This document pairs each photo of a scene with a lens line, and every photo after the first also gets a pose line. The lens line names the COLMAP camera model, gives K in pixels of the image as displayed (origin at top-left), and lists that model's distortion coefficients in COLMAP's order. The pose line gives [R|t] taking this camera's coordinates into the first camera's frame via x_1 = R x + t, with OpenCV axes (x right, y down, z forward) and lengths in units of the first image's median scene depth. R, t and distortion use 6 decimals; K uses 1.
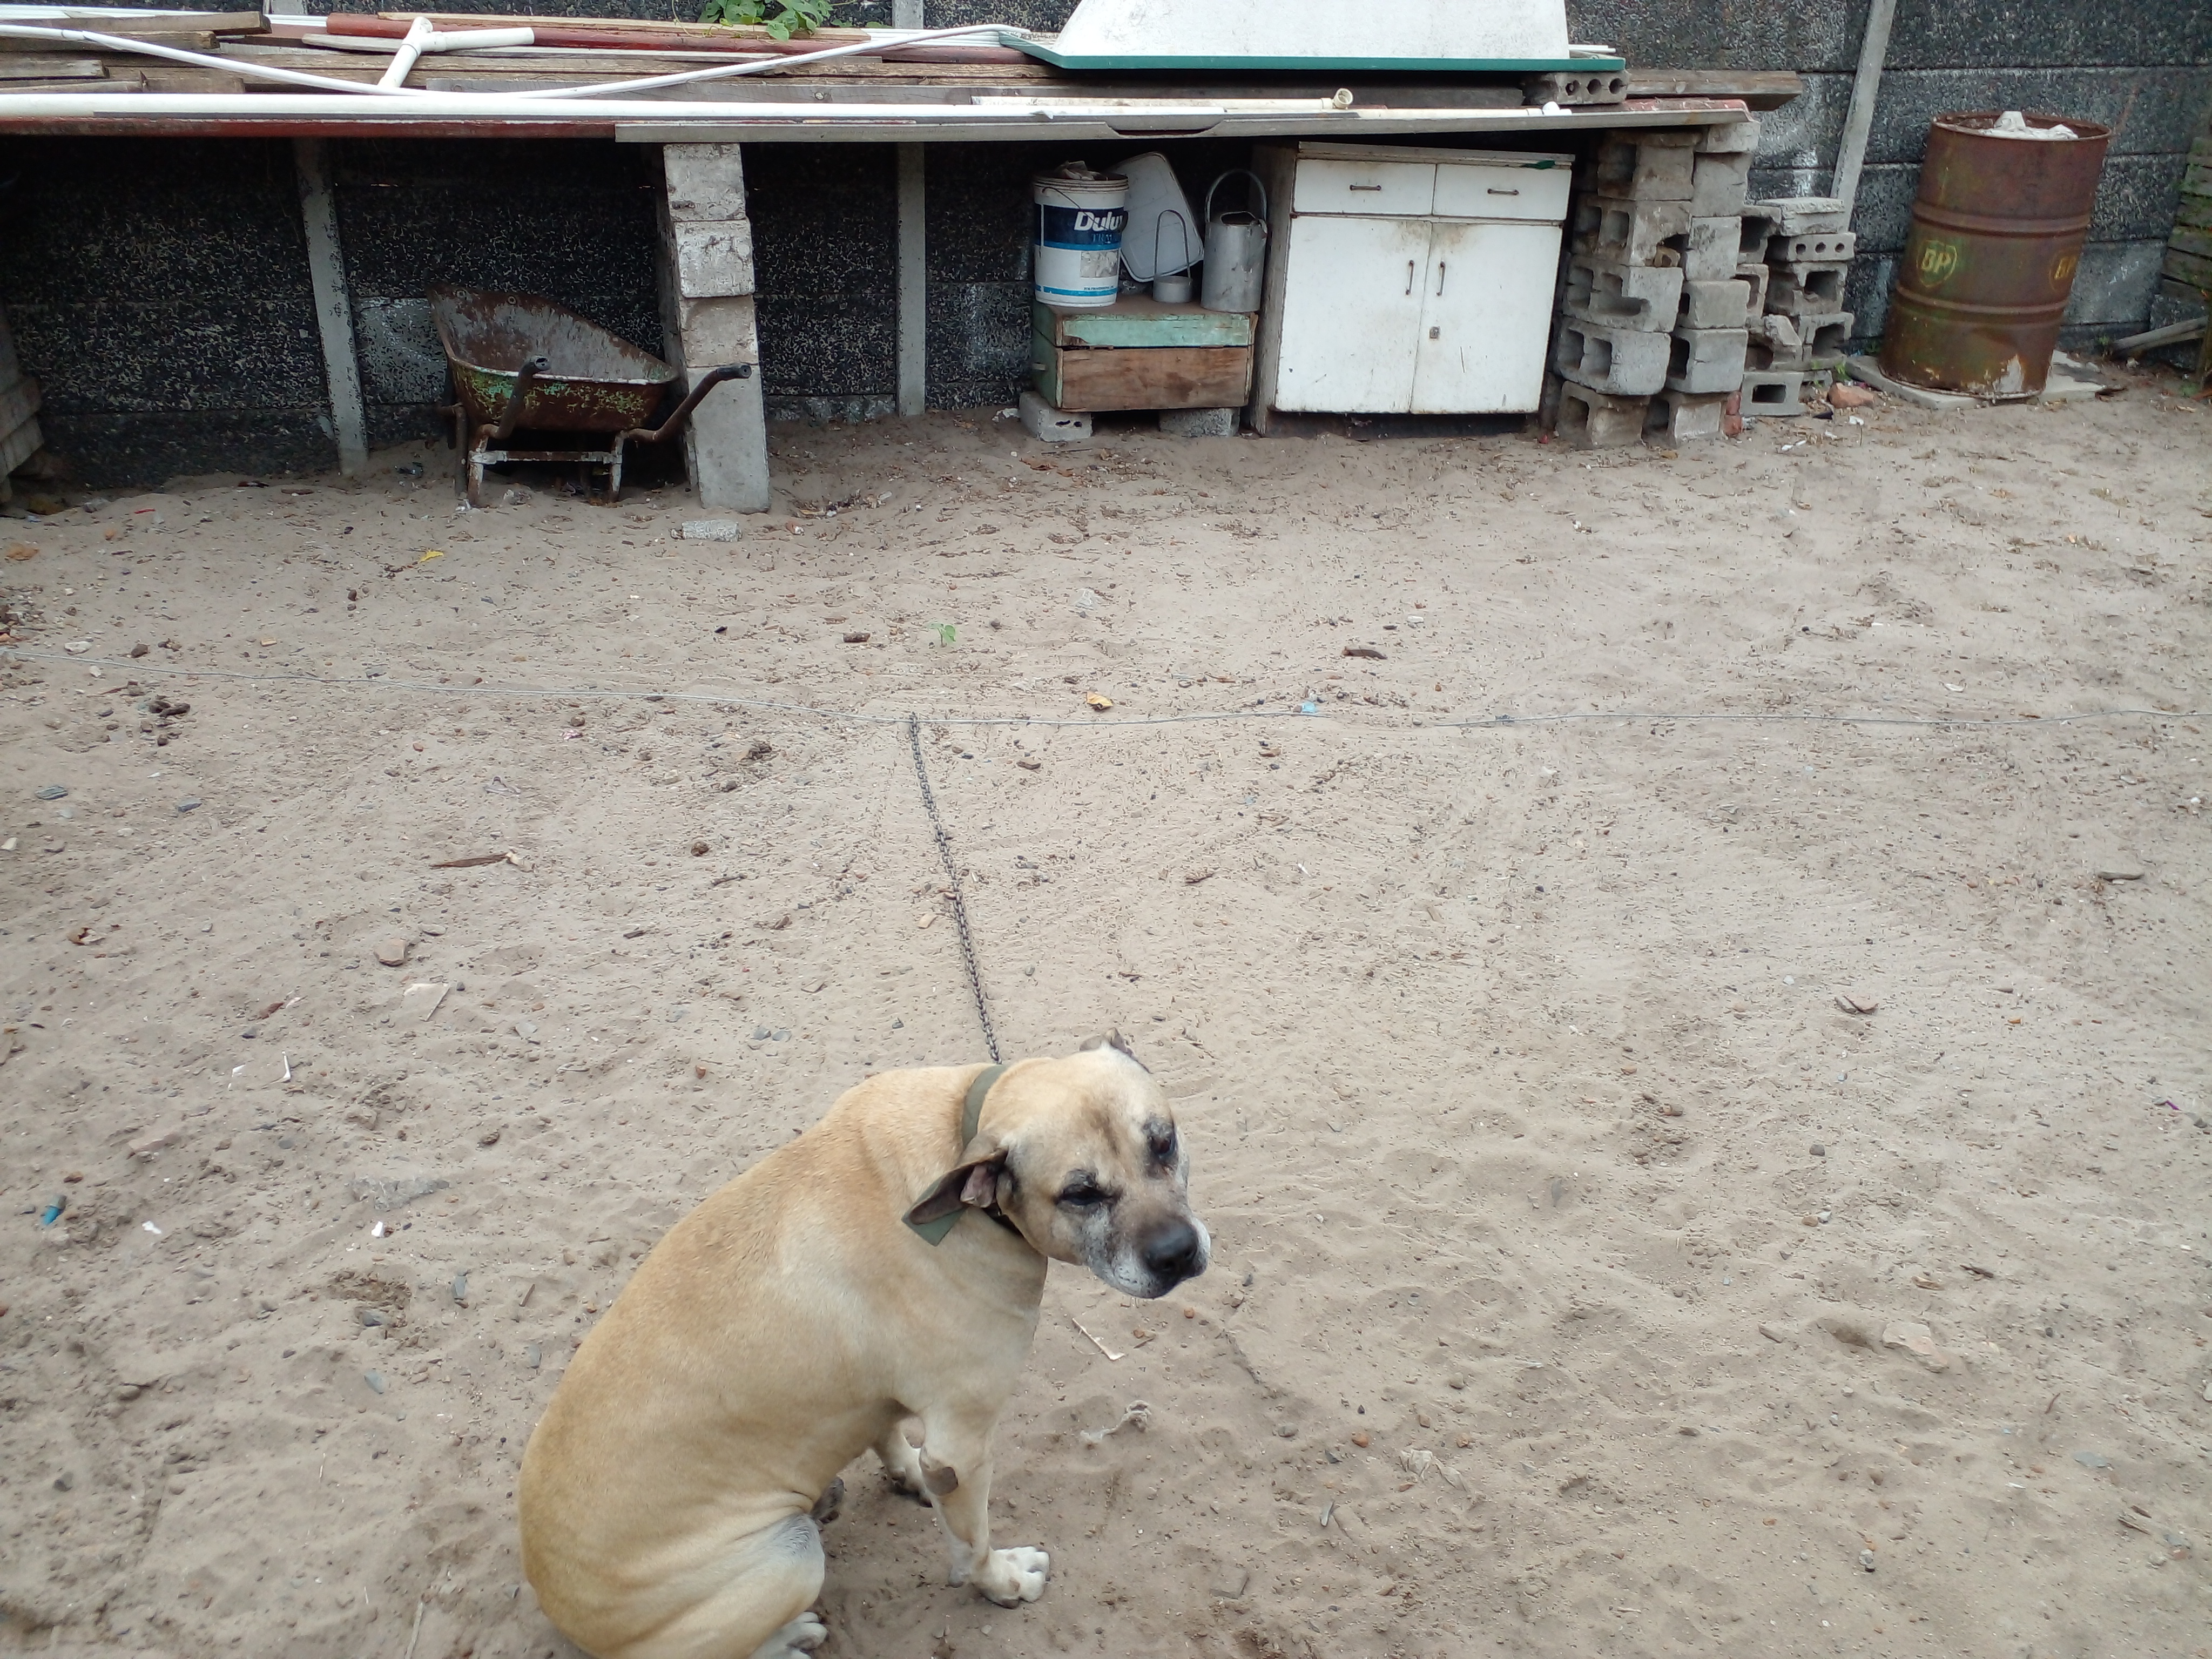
lens RADIAL K [[1755.3, 0, 1074.7], [0, 1755.3, 869.2], [0, 0, 1]] dist [0.055451, -0.090176]
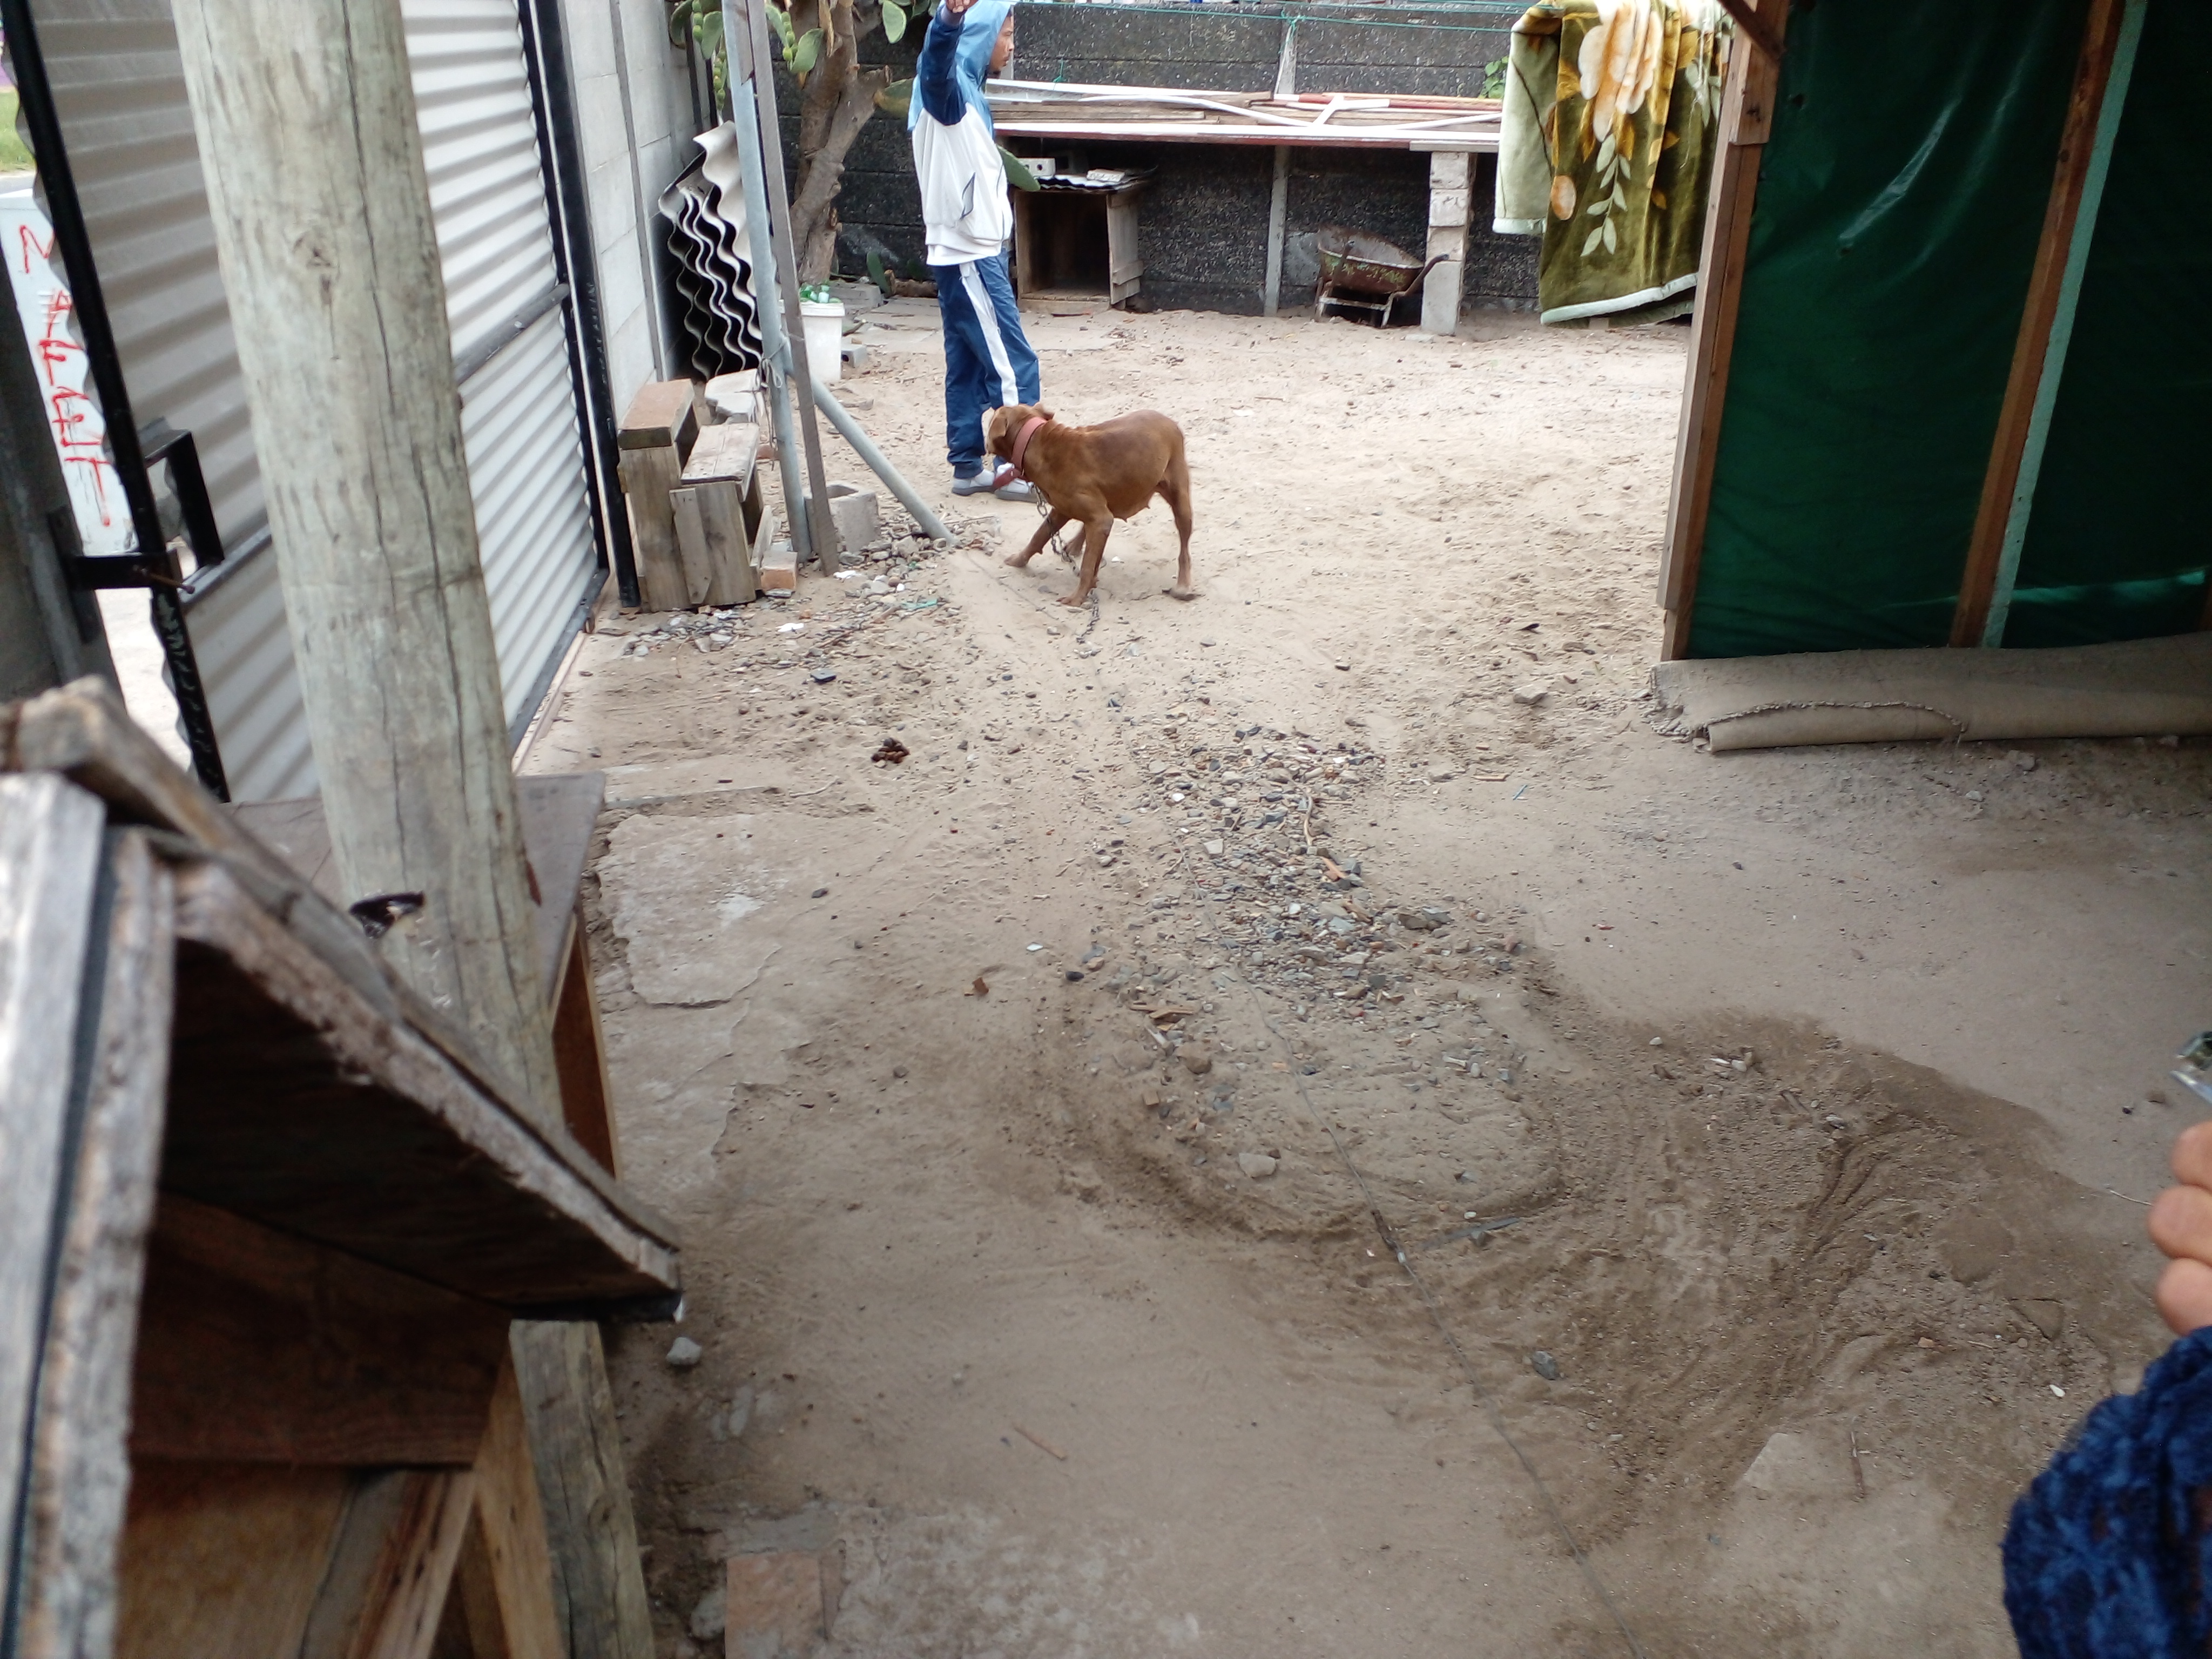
lens RADIAL K [[1752.8, 0, 1107.2], [0, 1752.8, 878.3], [0, 0, 1]] dist [0.043148, -0.066158]
pose [[0.882293, 0.188872, -0.431146, 0.442611], [-0.206108, 0.978505, 0.006877, 0.451888], [0.423177, 0.082795, 0.902256, -0.892748]]
